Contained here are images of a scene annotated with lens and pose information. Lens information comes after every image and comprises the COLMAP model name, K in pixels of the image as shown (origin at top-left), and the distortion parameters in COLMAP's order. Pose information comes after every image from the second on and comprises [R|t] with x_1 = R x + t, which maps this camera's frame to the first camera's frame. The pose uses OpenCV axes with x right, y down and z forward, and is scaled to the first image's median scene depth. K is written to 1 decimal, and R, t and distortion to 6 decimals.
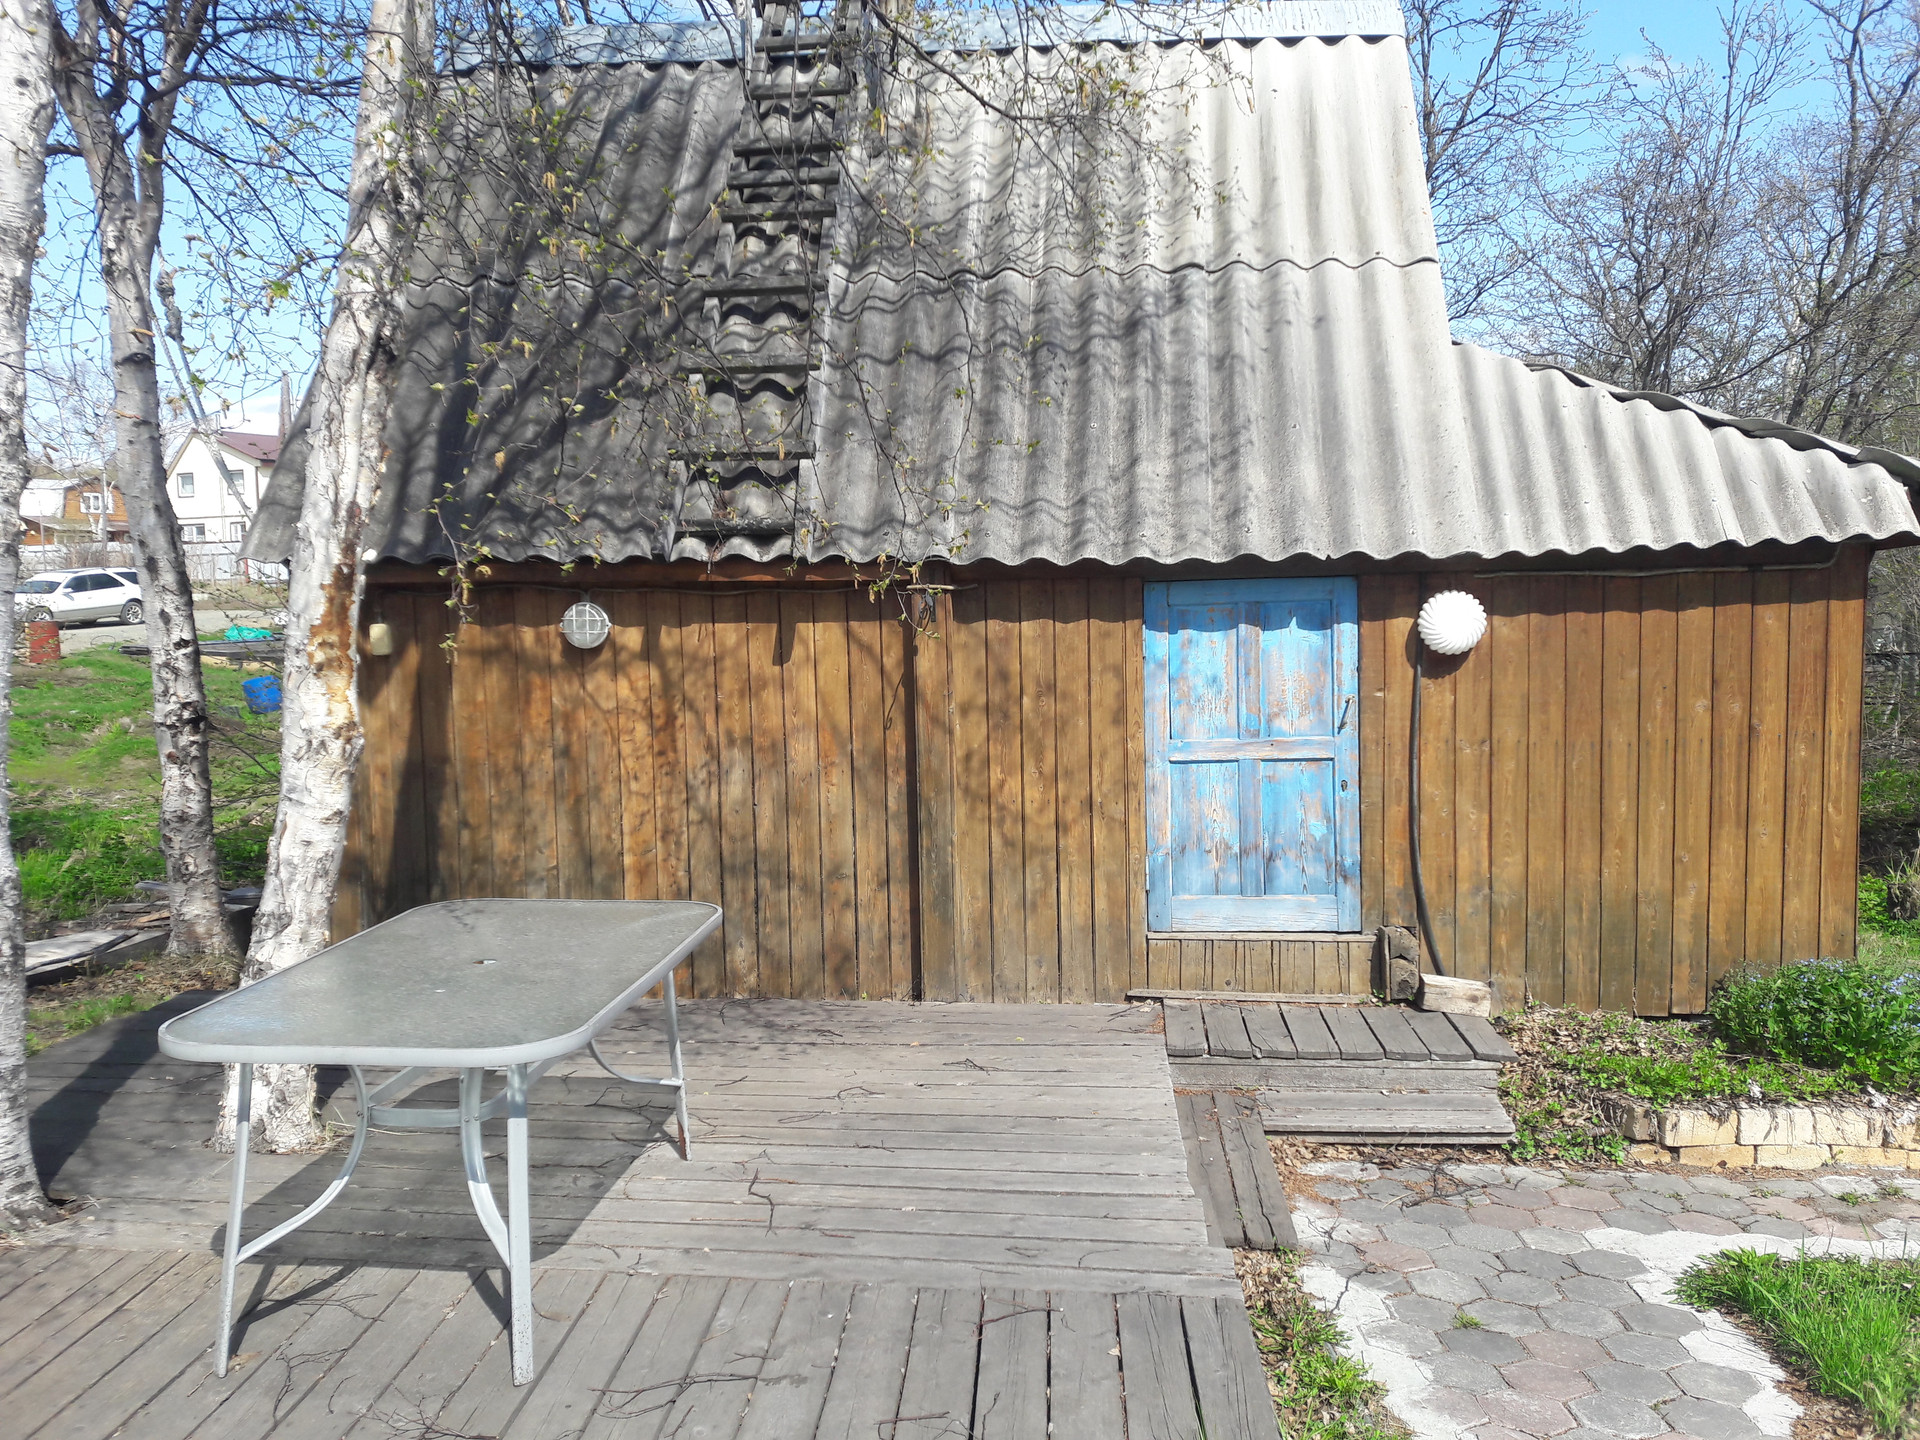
lens RADIAL K [[1616.7, 0, 960.0], [0, 1616.7, 720.0], [0, 0, 1]] dist [0.087697, -0.003321]
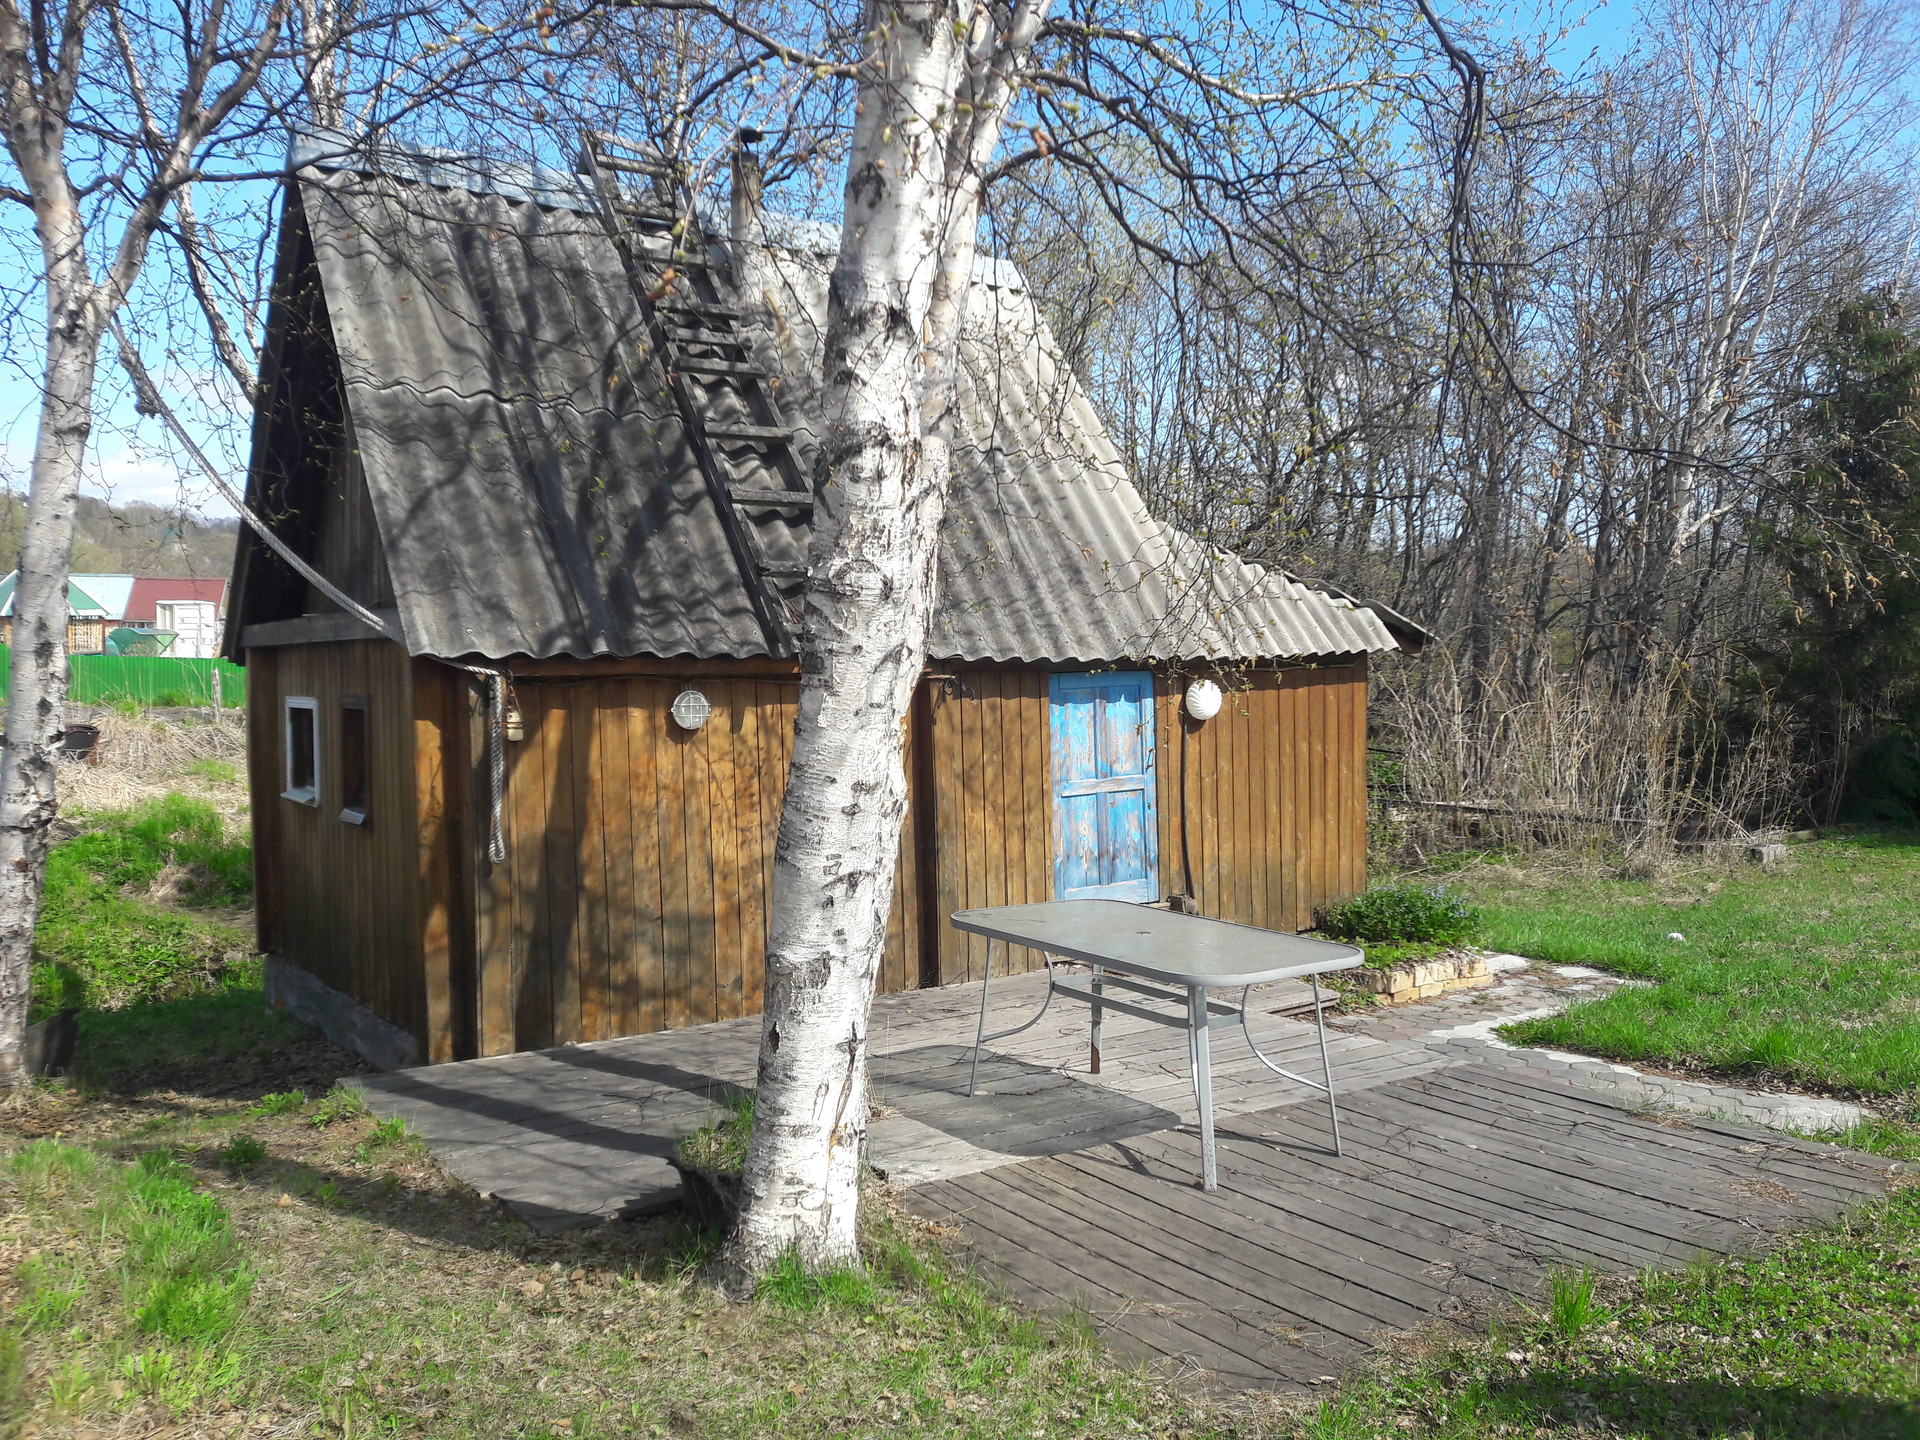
lens RADIAL K [[1616.7, 0, 960.0], [0, 1616.7, 720.0], [0, 0, 1]] dist [0.087697, -0.003321]
pose [[0.759880, -0.023084, 0.649654, -0.880123], [0.045816, 0.998786, -0.018101, -0.020641], [-0.648447, 0.043519, 0.760015, -0.036117]]
